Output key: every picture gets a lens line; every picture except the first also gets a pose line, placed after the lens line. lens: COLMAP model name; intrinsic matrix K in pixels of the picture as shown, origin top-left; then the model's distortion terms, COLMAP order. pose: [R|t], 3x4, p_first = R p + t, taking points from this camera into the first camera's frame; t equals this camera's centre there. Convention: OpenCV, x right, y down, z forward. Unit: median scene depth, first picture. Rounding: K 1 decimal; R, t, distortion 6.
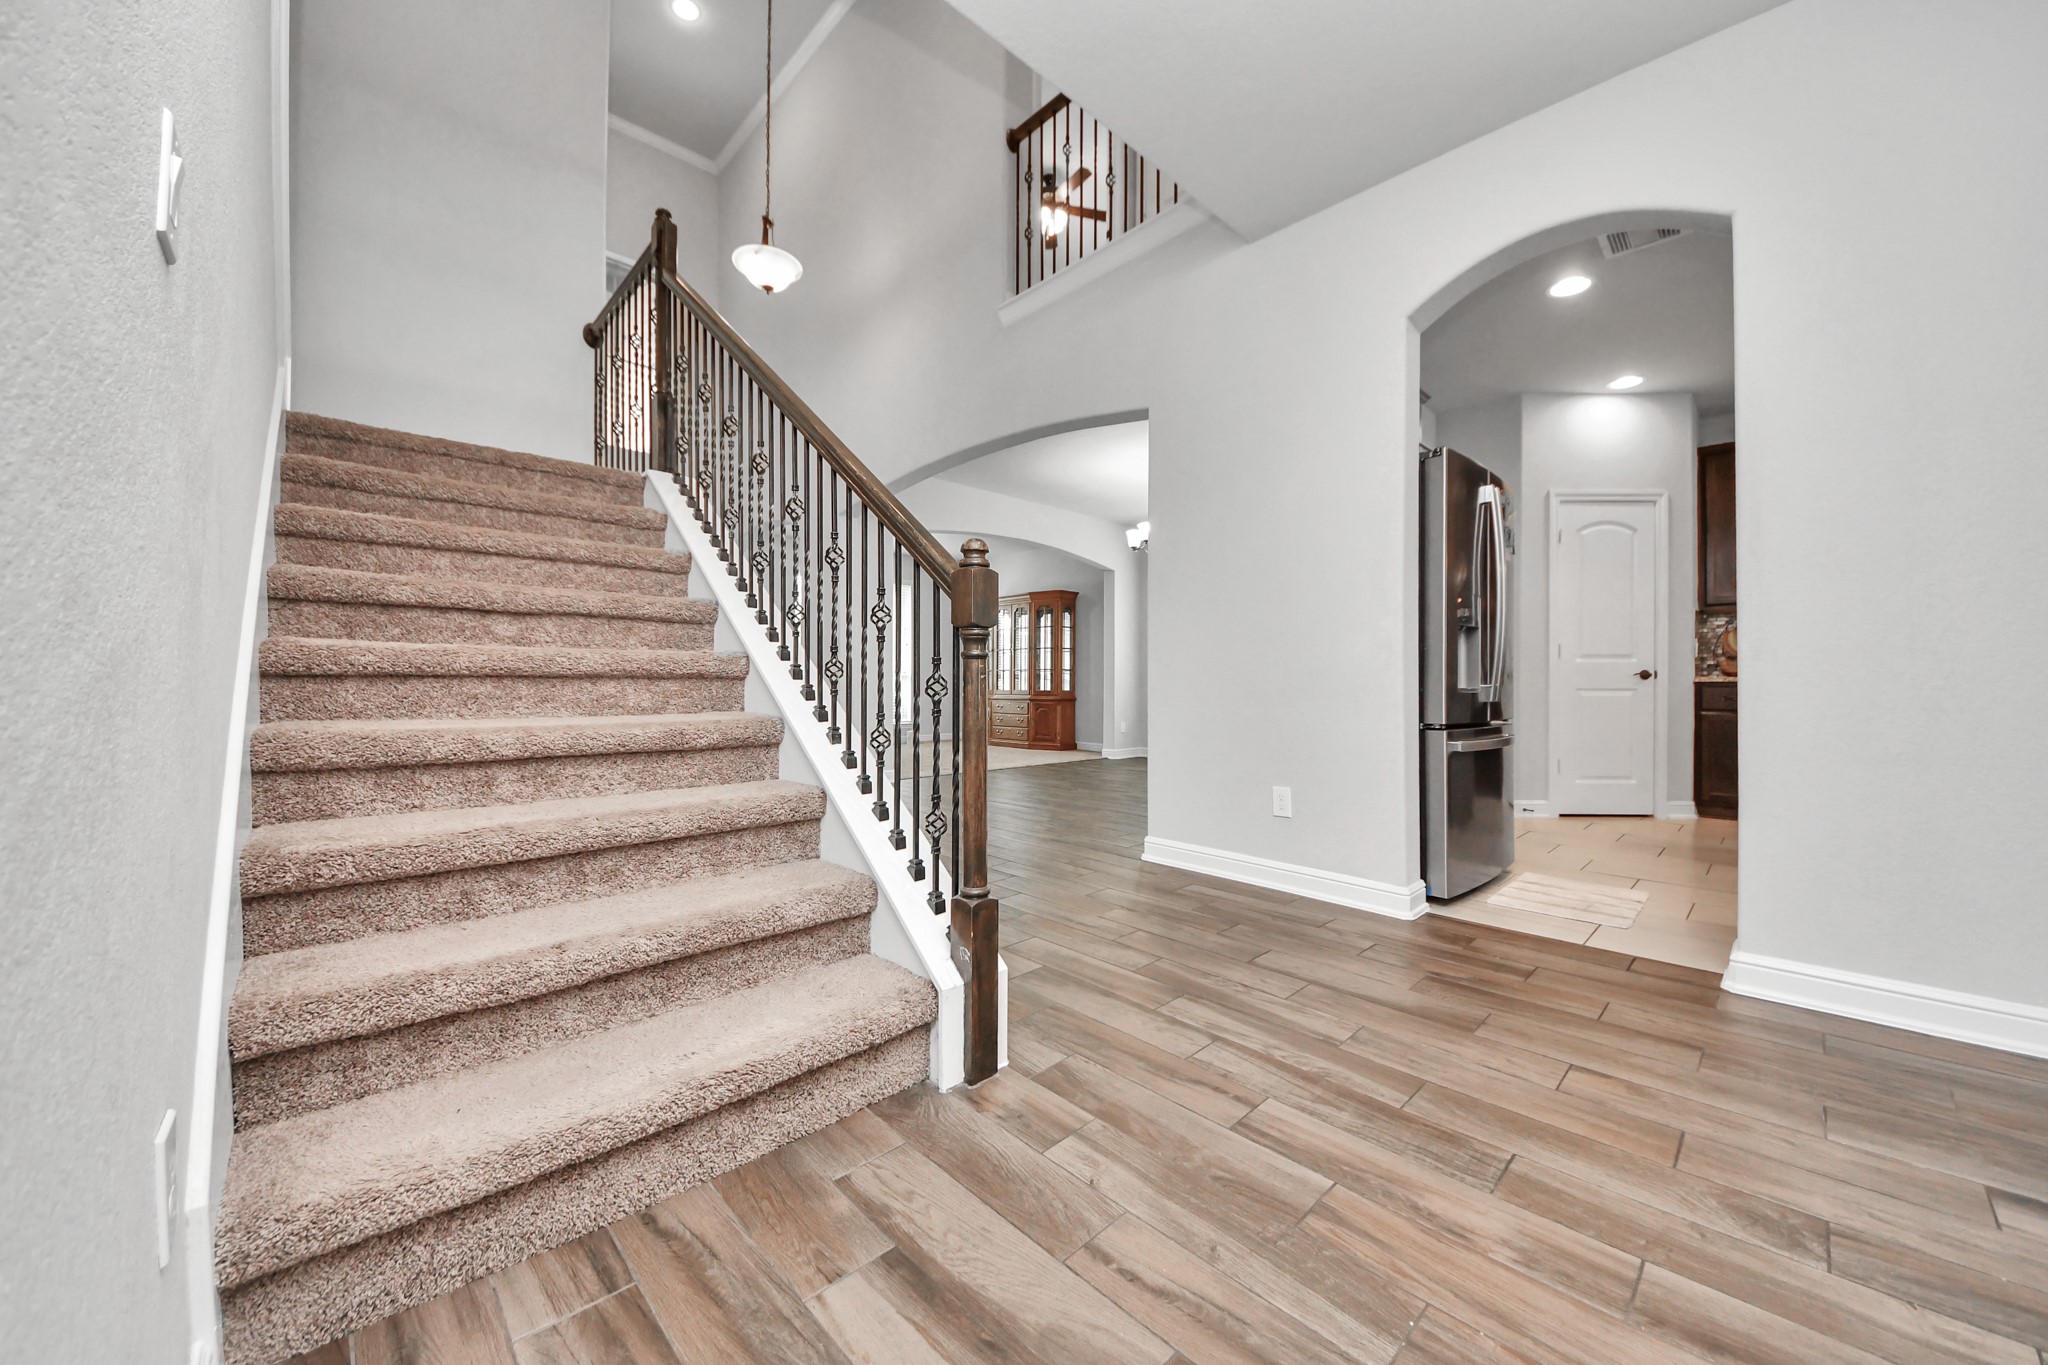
lens RADIAL K [[745.1, 0, 1018.8], [0, 745.1, 678.2], [0, 0, 1]] dist [-0.013353, -0.000122]
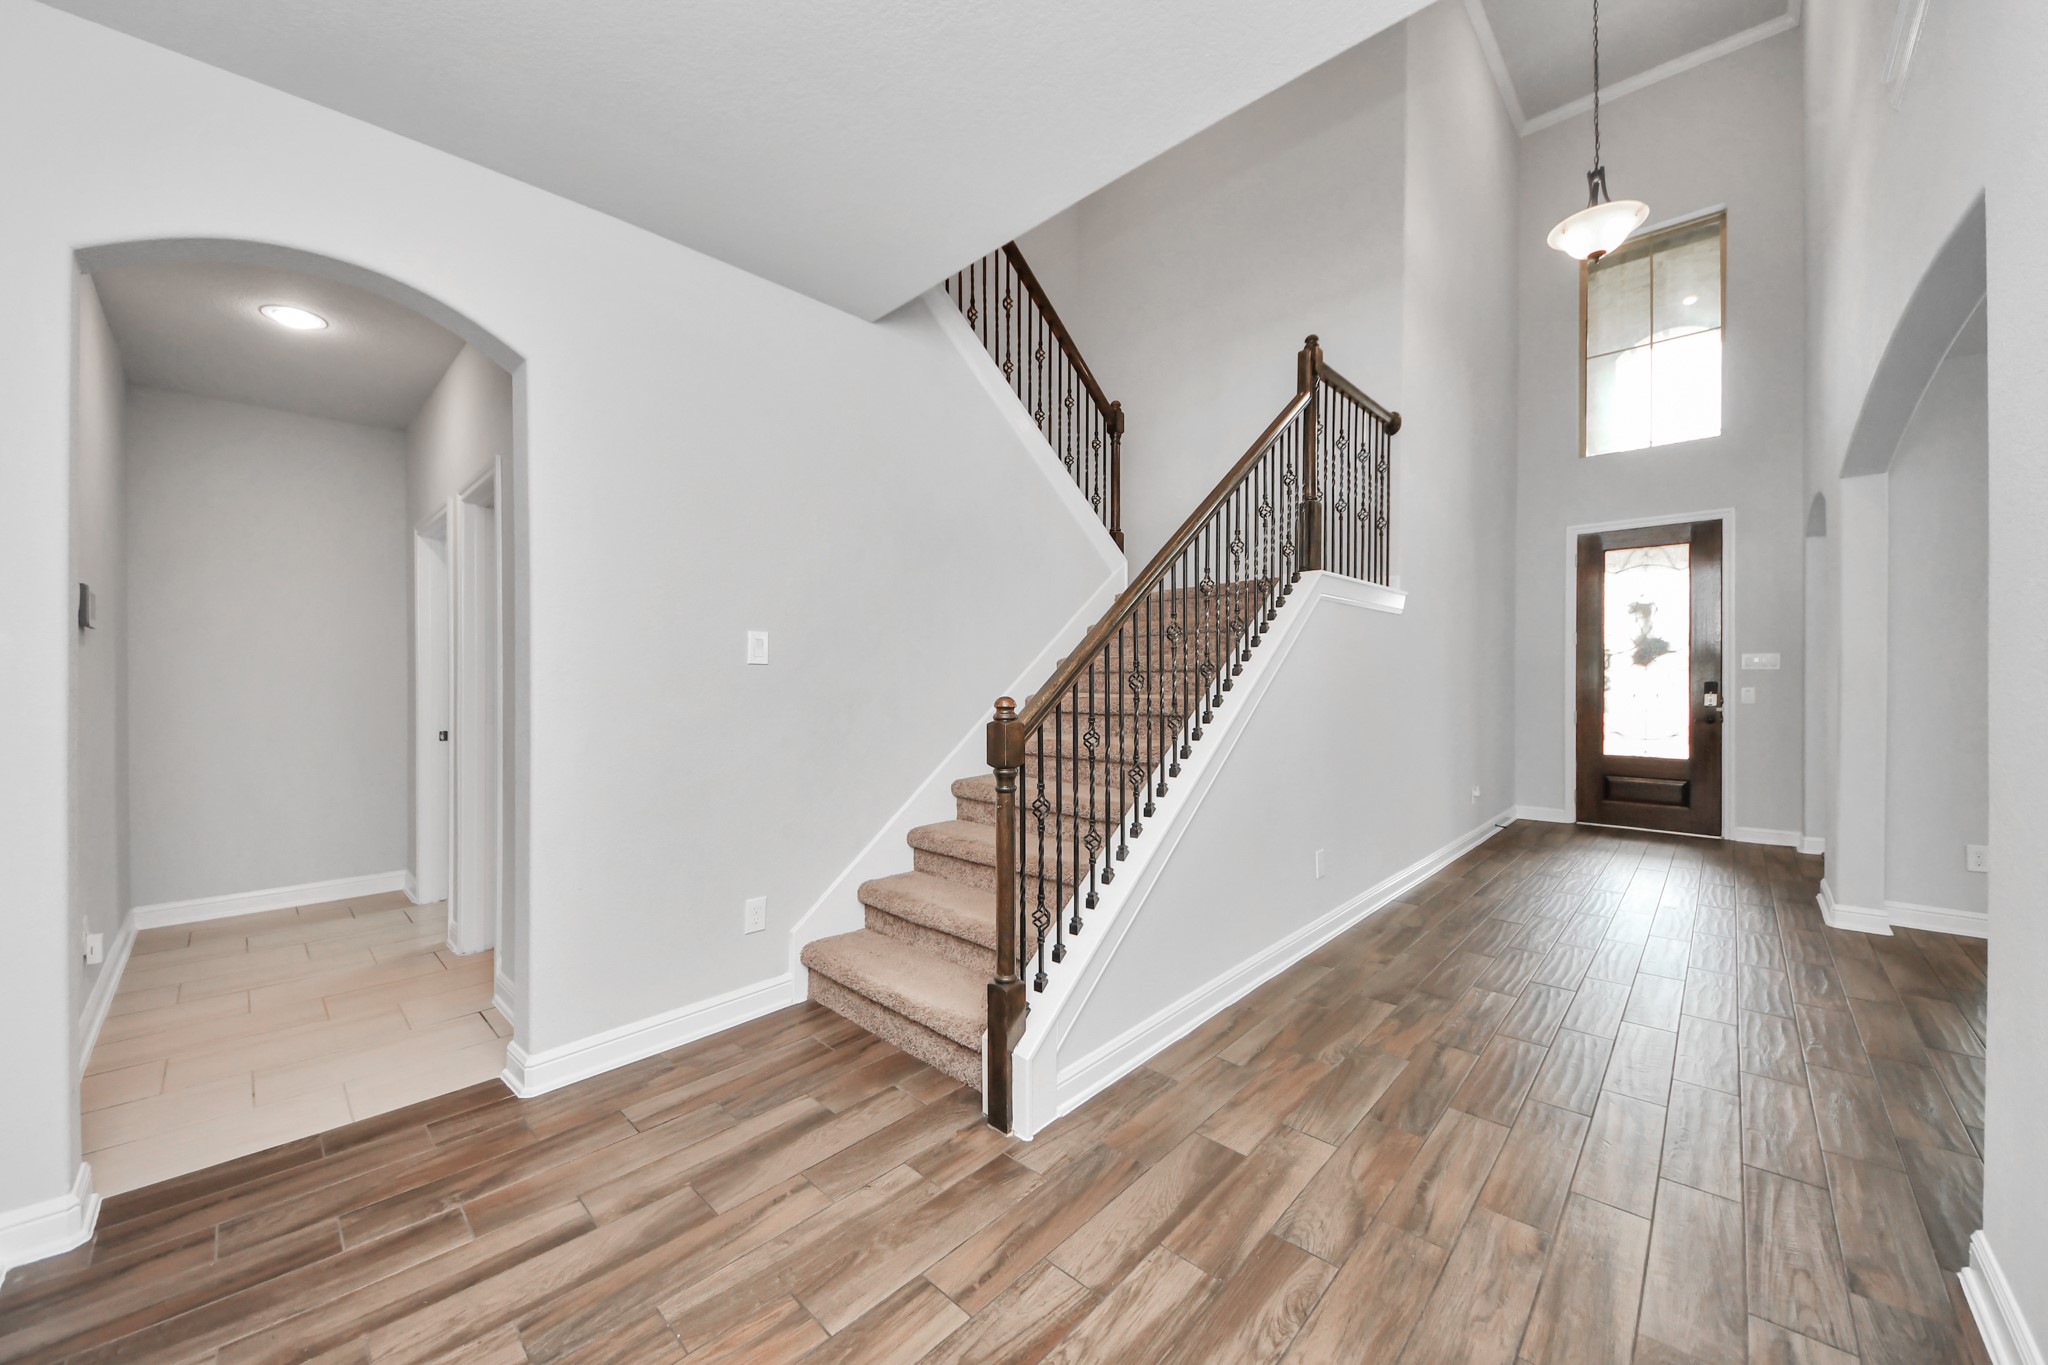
lens RADIAL K [[745.1, 0, 1018.8], [0, 745.1, 678.2], [0, 0, 1]] dist [-0.013353, -0.000122]
pose [[0.063135, 0.006995, -0.997980, 1.451301], [-0.001874, 0.999975, 0.006891, -0.279628], [0.998003, 0.001435, 0.063147, 1.152024]]
